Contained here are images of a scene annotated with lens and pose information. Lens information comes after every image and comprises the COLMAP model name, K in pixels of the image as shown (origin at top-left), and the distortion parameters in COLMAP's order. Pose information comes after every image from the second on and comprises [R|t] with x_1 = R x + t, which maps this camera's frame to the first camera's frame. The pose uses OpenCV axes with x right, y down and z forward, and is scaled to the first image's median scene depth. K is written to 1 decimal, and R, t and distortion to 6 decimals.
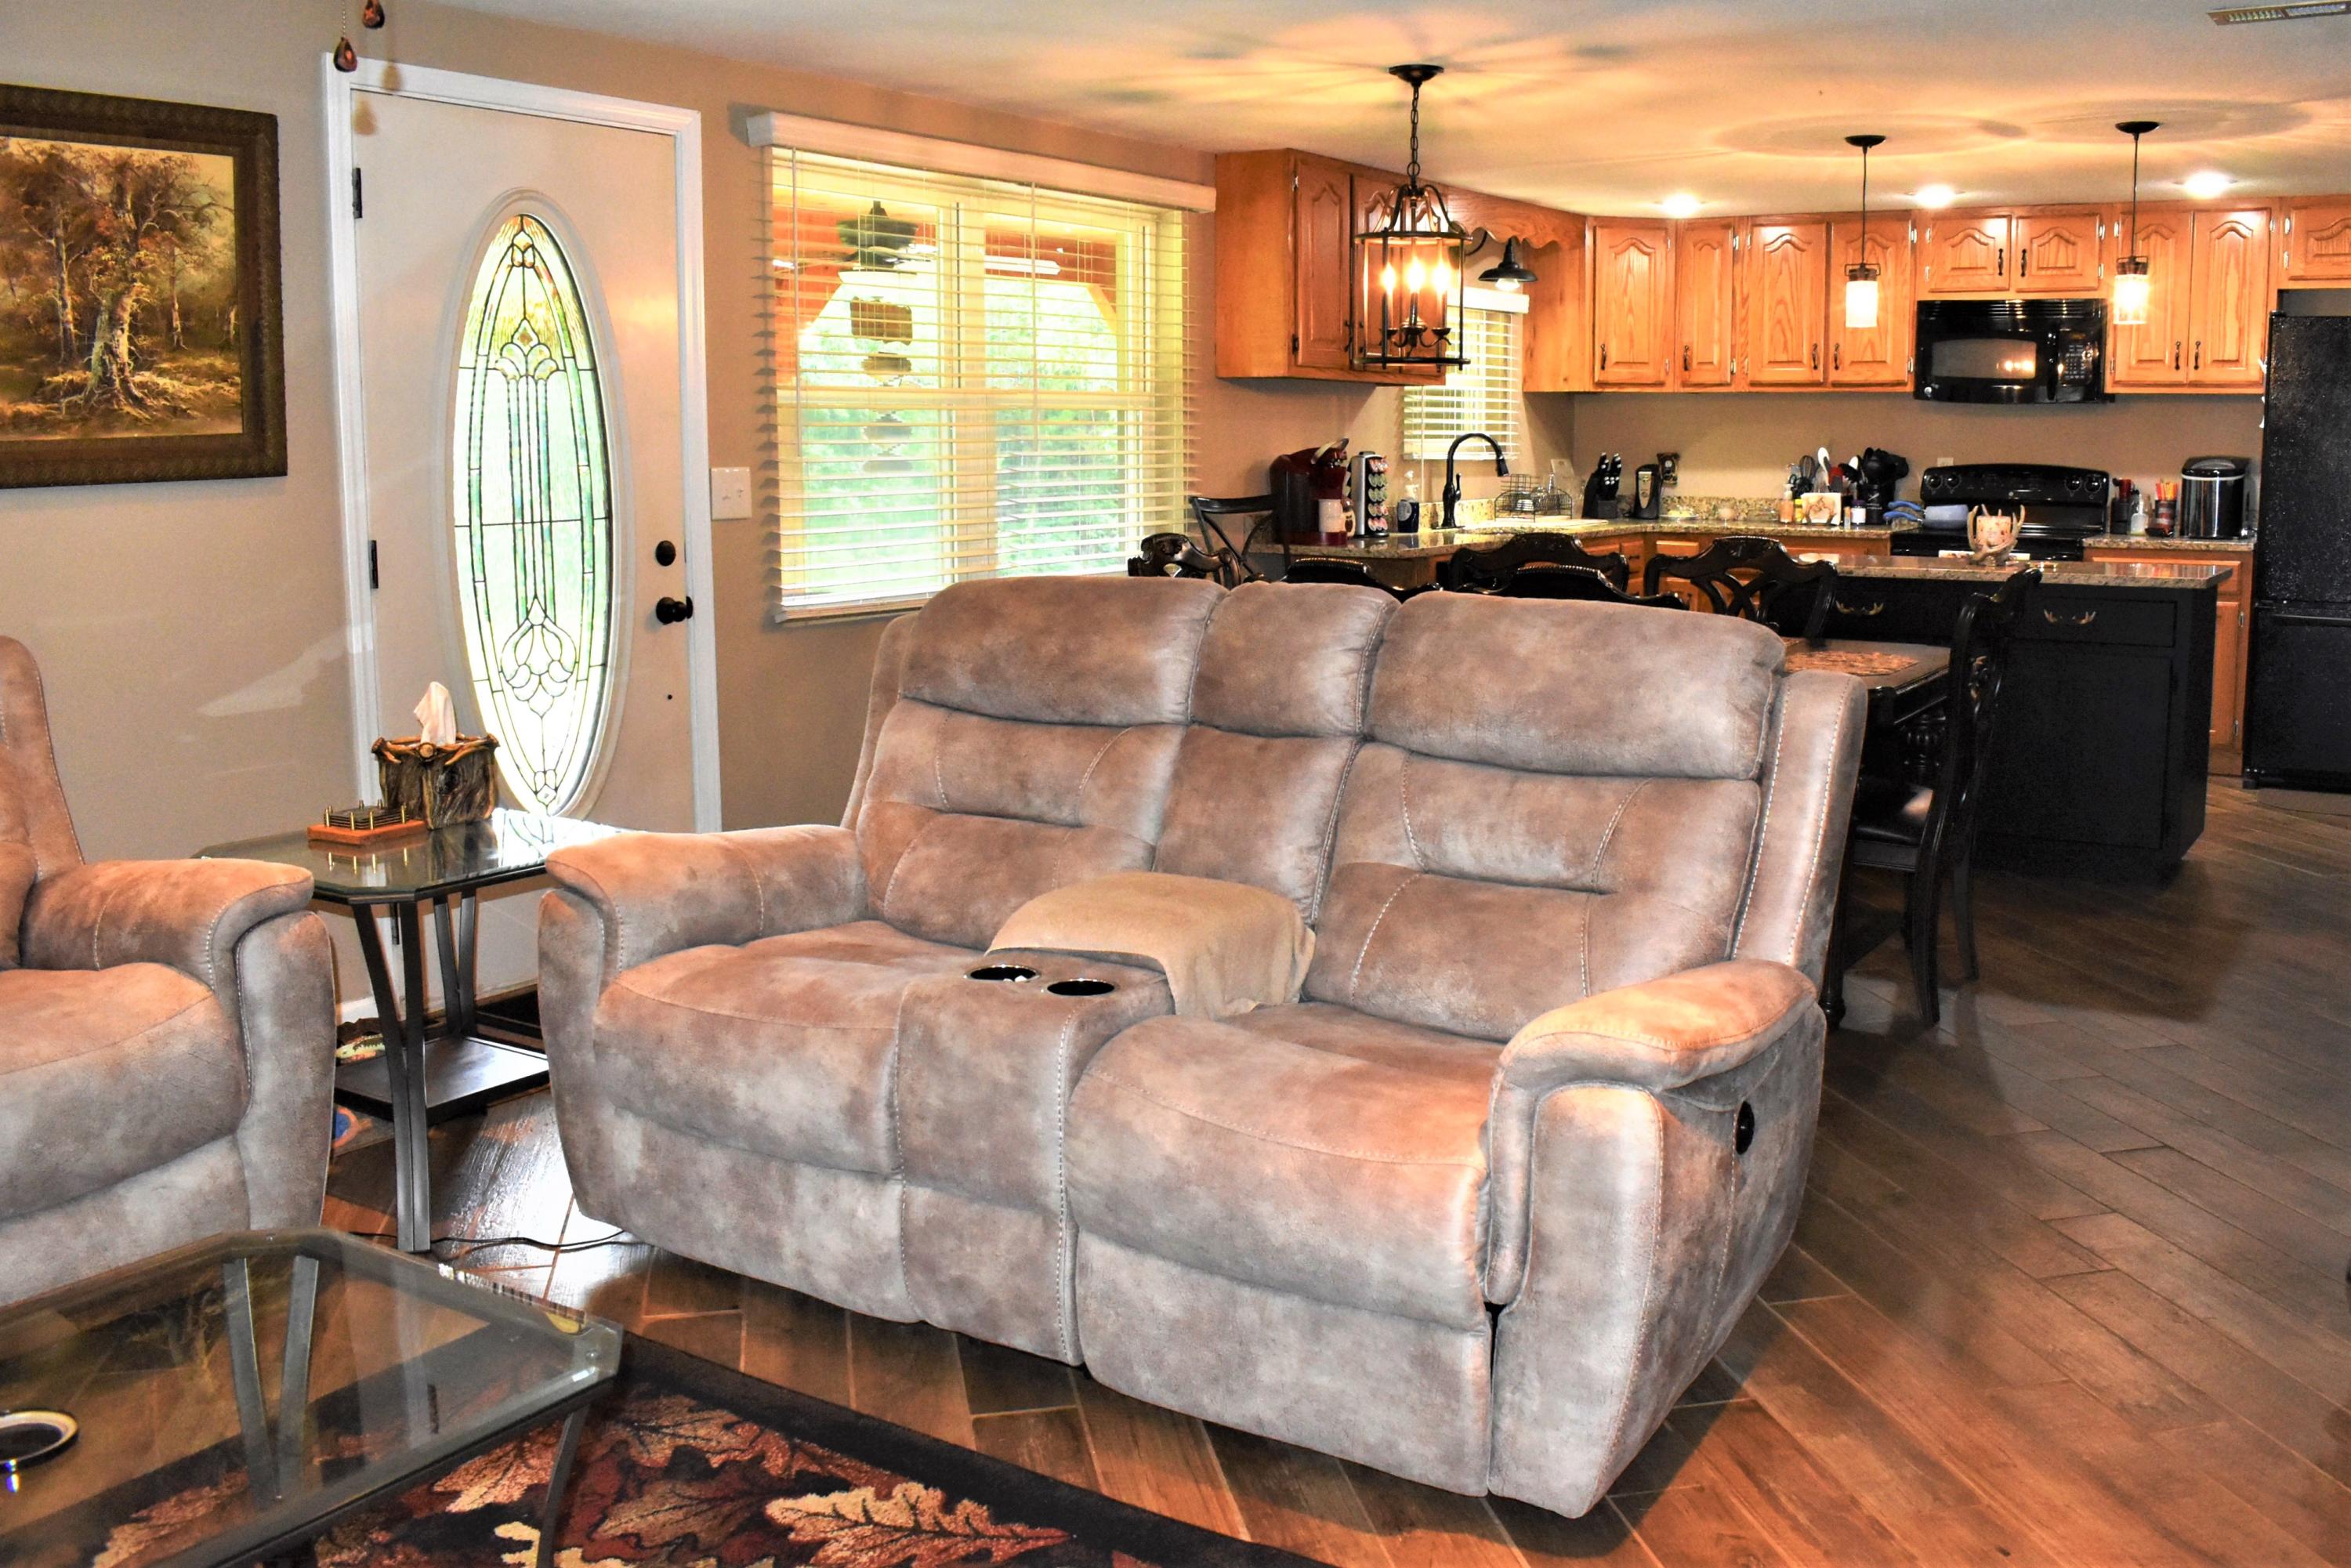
lens RADIAL K [[1974.0, 0, 1301.0], [0, 1974.0, 678.0], [0, 0, 1]] dist [-0.072476, -0.013004]
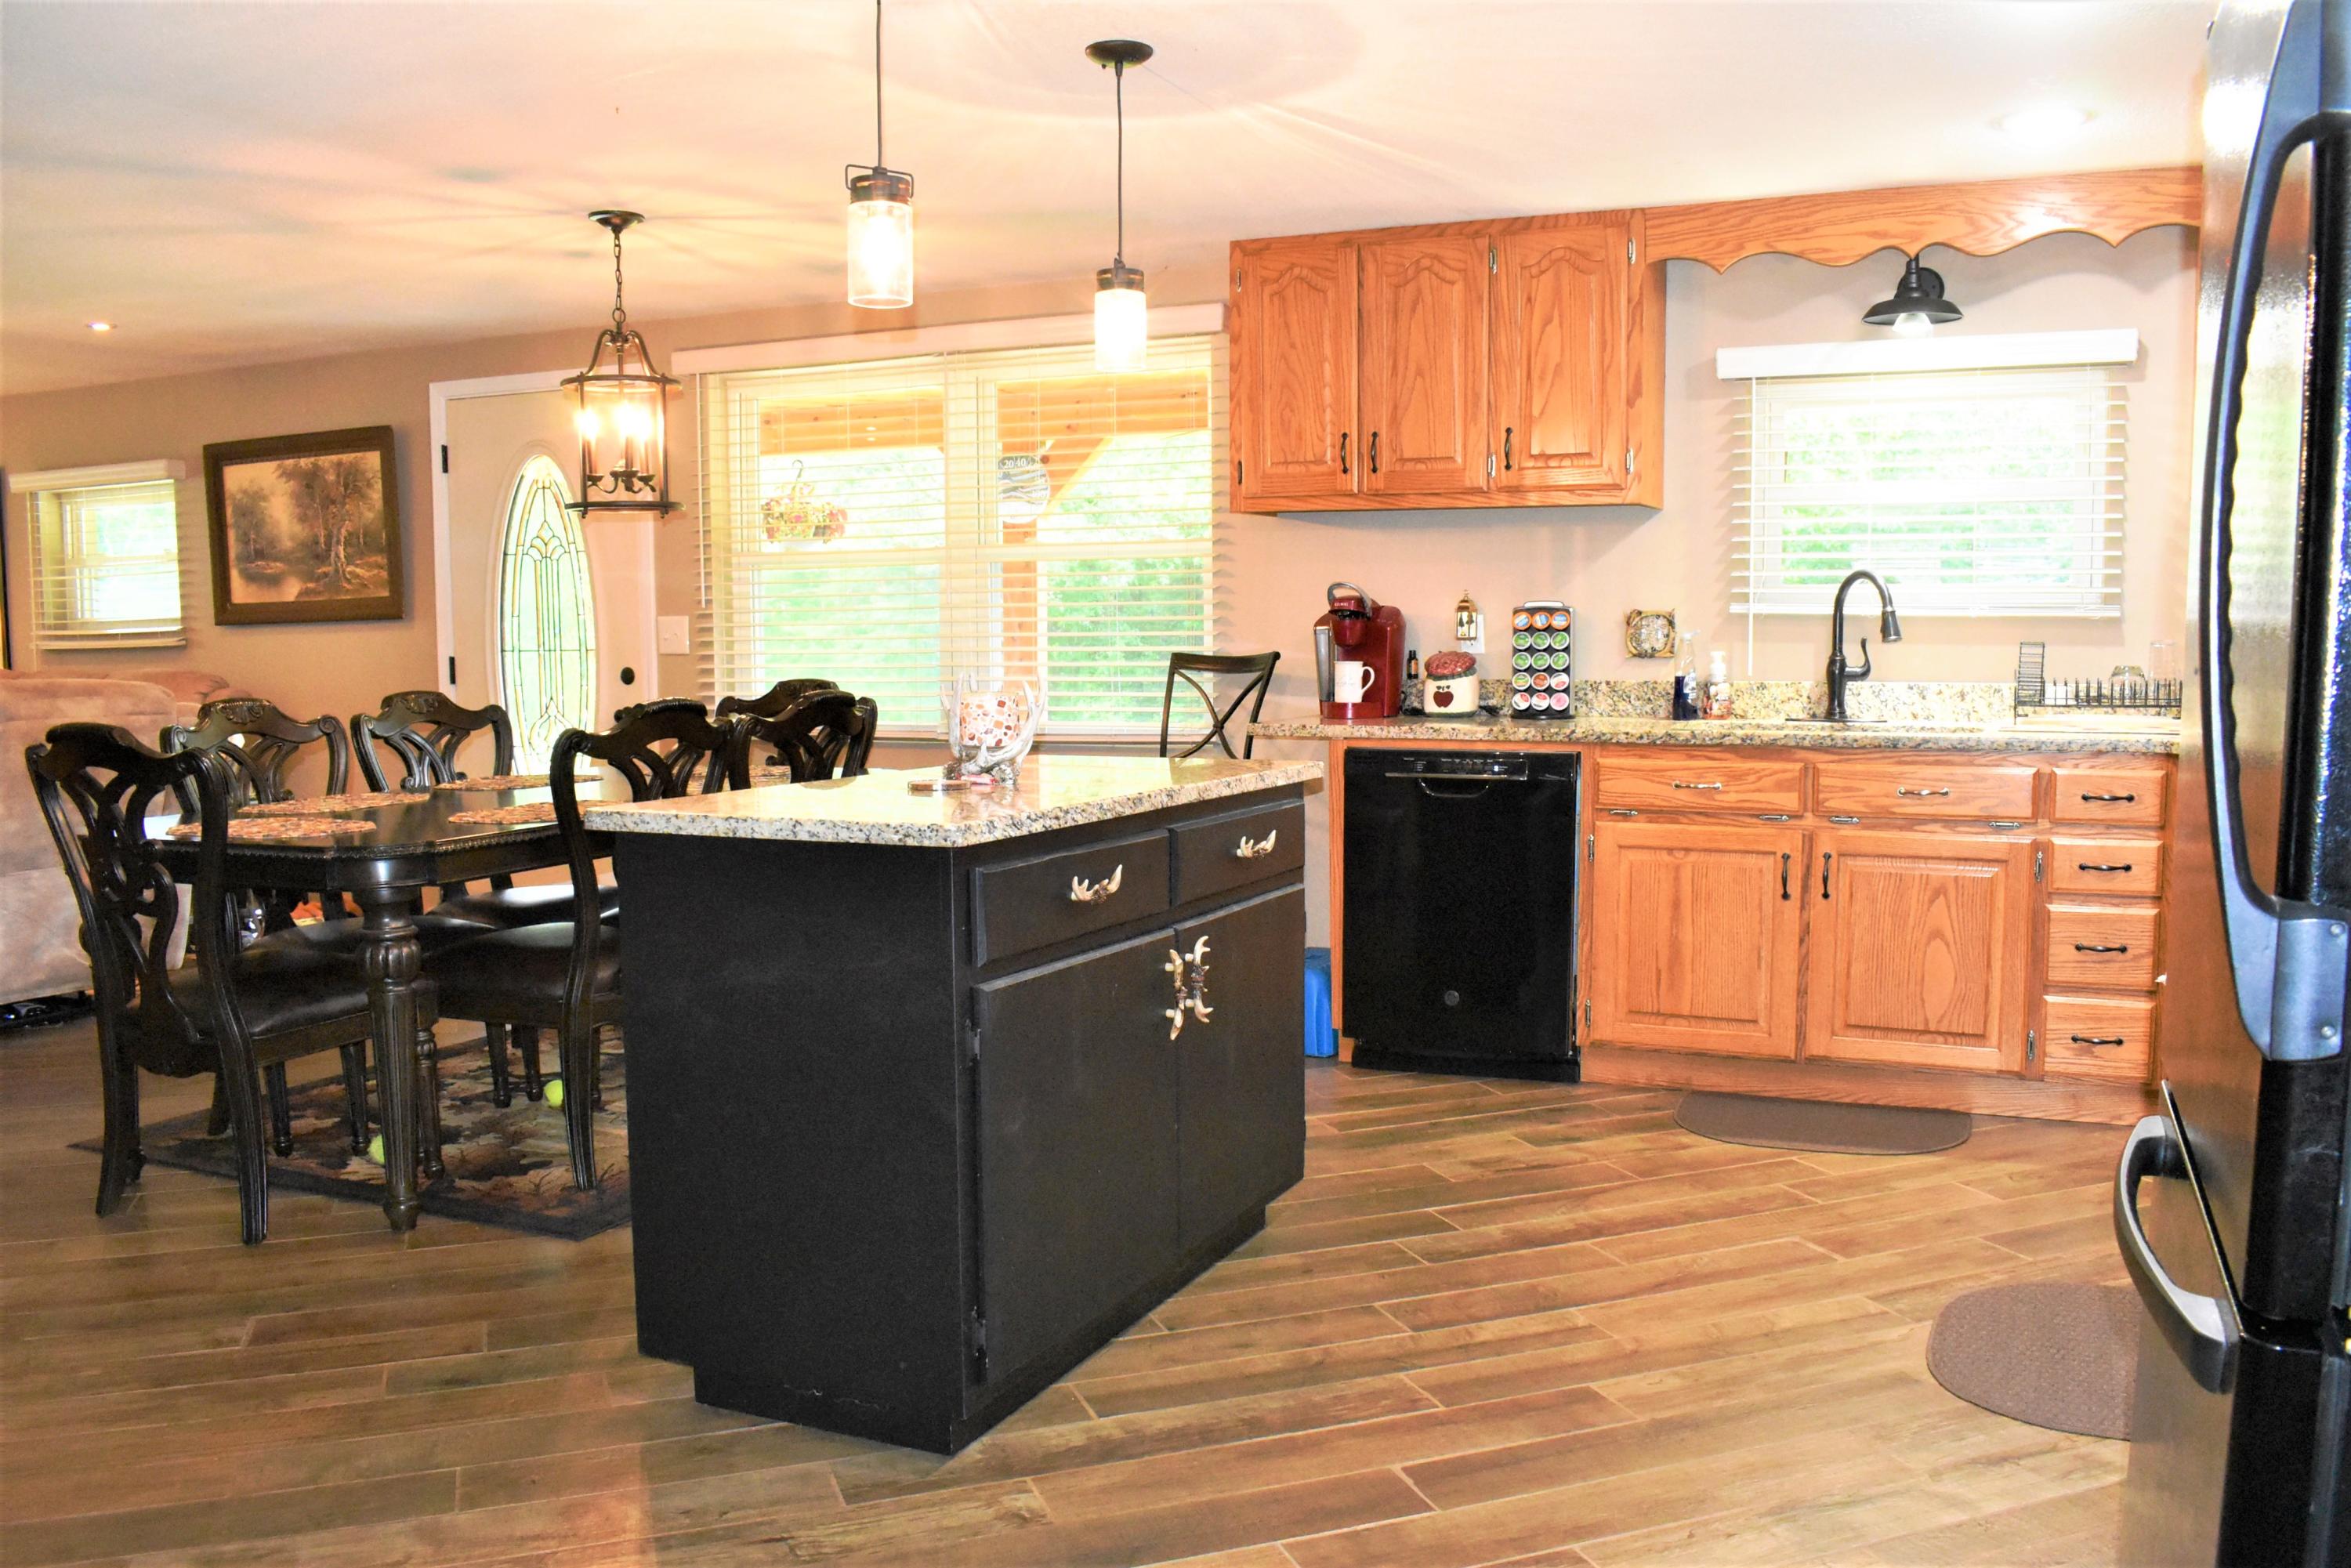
lens RADIAL K [[1899.7, 0, 1283.3], [0, 1899.7, 809.7], [0, 0, 1]] dist [-0.098350, 0.013484]
pose [[0.166991, 0.091047, -0.981746, 0.669093], [-0.117001, 0.990521, 0.071959, -0.073341], [0.978992, 0.102849, 0.176061, 0.746051]]
